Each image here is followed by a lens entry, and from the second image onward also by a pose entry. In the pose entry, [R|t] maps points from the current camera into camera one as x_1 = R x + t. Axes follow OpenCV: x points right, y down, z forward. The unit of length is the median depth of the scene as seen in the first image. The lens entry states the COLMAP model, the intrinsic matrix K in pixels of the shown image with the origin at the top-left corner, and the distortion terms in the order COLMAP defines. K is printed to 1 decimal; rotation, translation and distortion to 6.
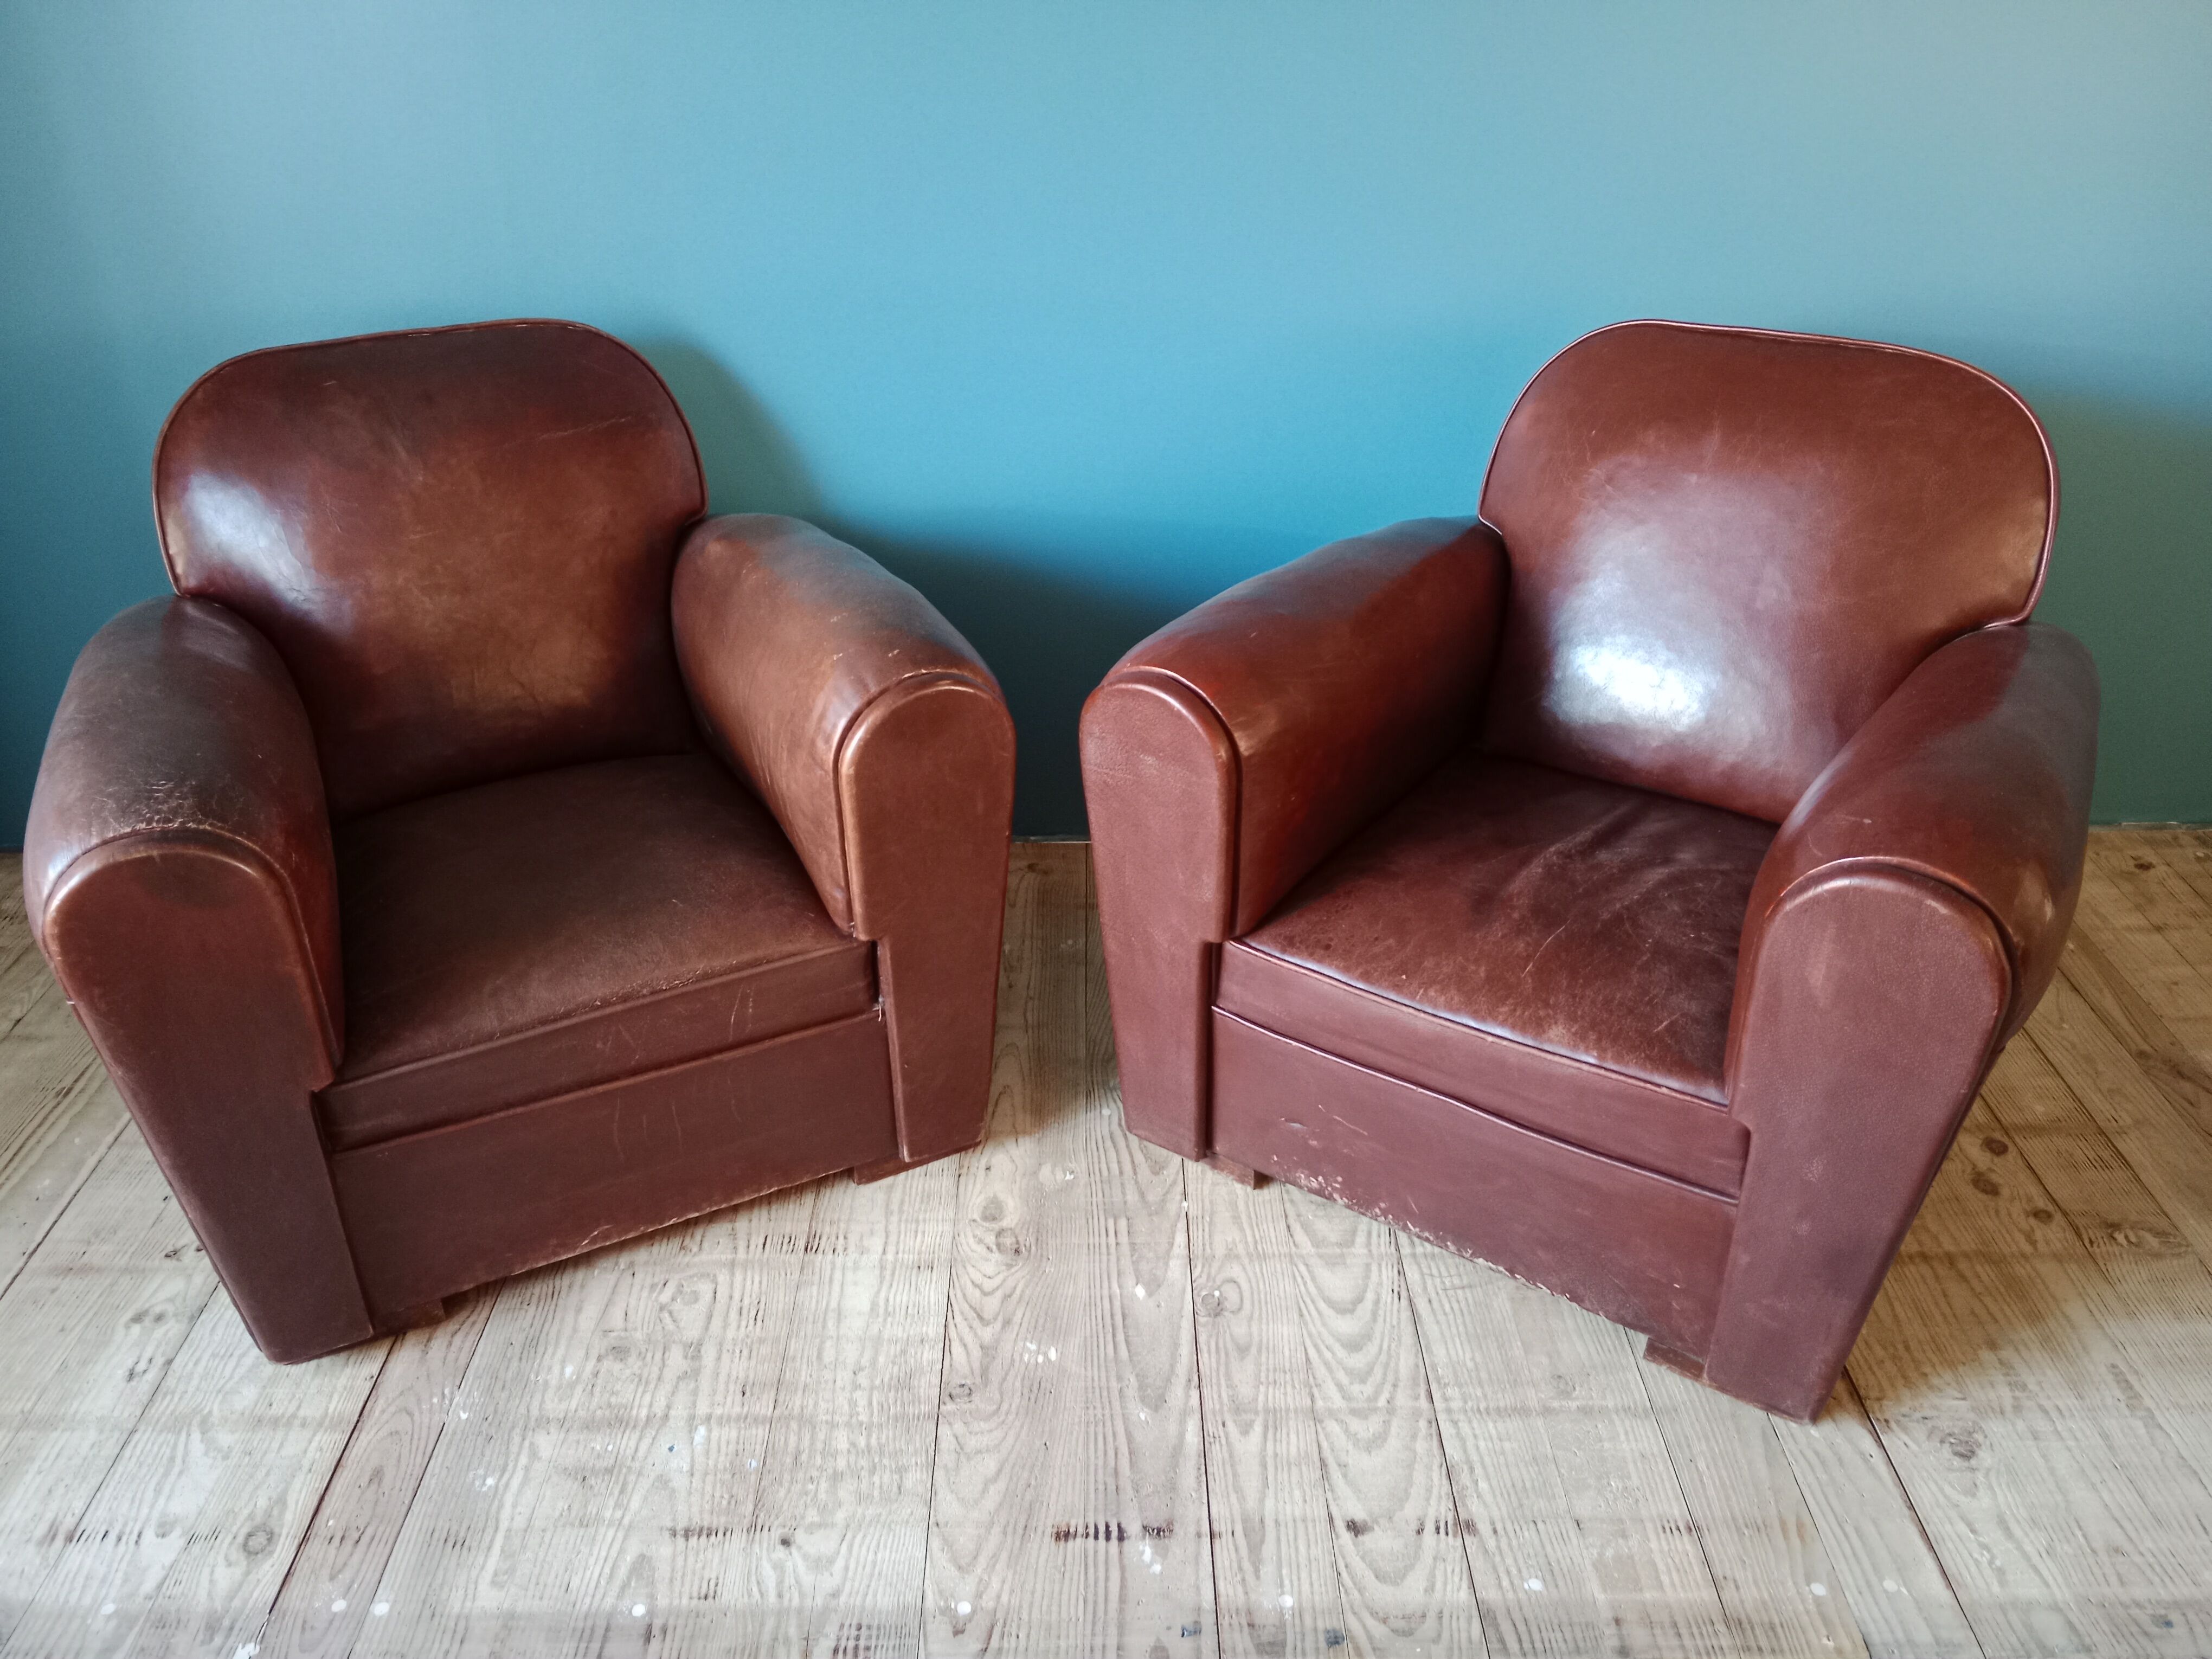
lens RADIAL K [[1710.2, 0, 1106.0], [0, 1710.2, 829.5], [0, 0, 1]] dist [0.085088, -0.172970]
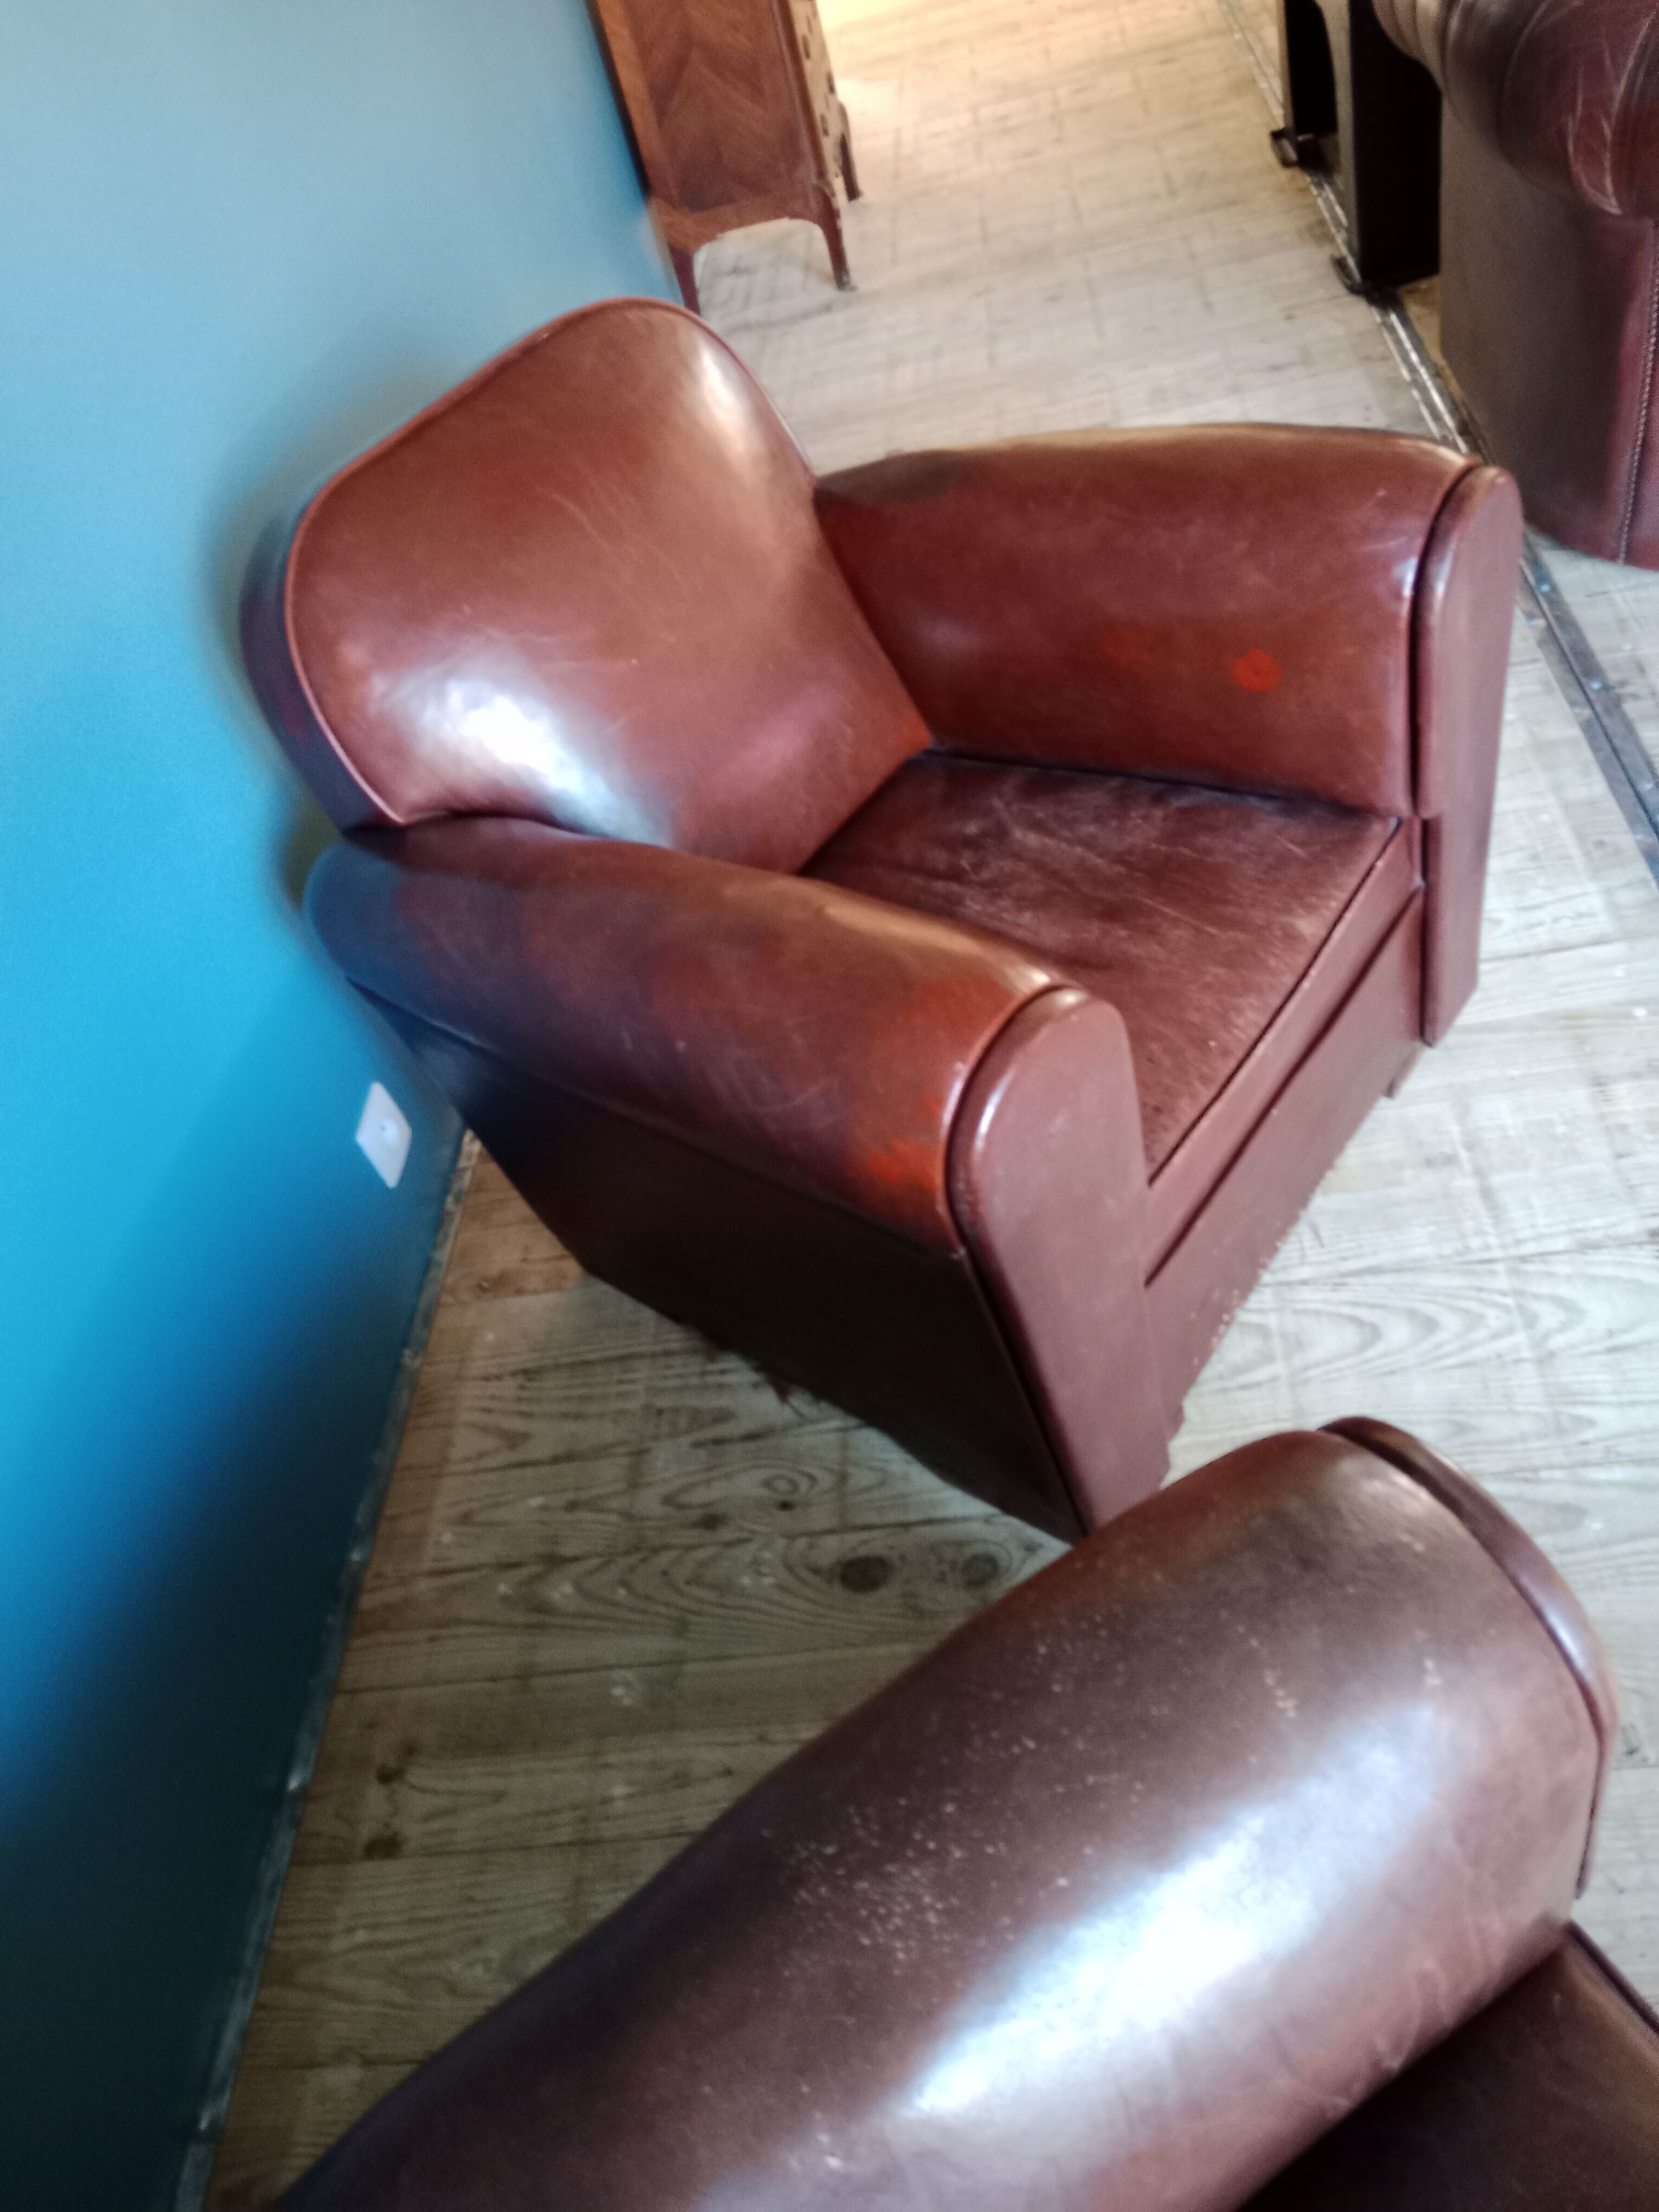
lens RADIAL K [[1689.1, 0, 829.5], [0, 1689.1, 1106.0], [0, 0, 1]] dist [0.083448, -0.174801]
pose [[0.047371, -0.698955, 0.713595, -0.432794], [0.680035, 0.545841, 0.489499, -0.417844], [-0.731647, 0.462082, 0.501171, 0.740548]]
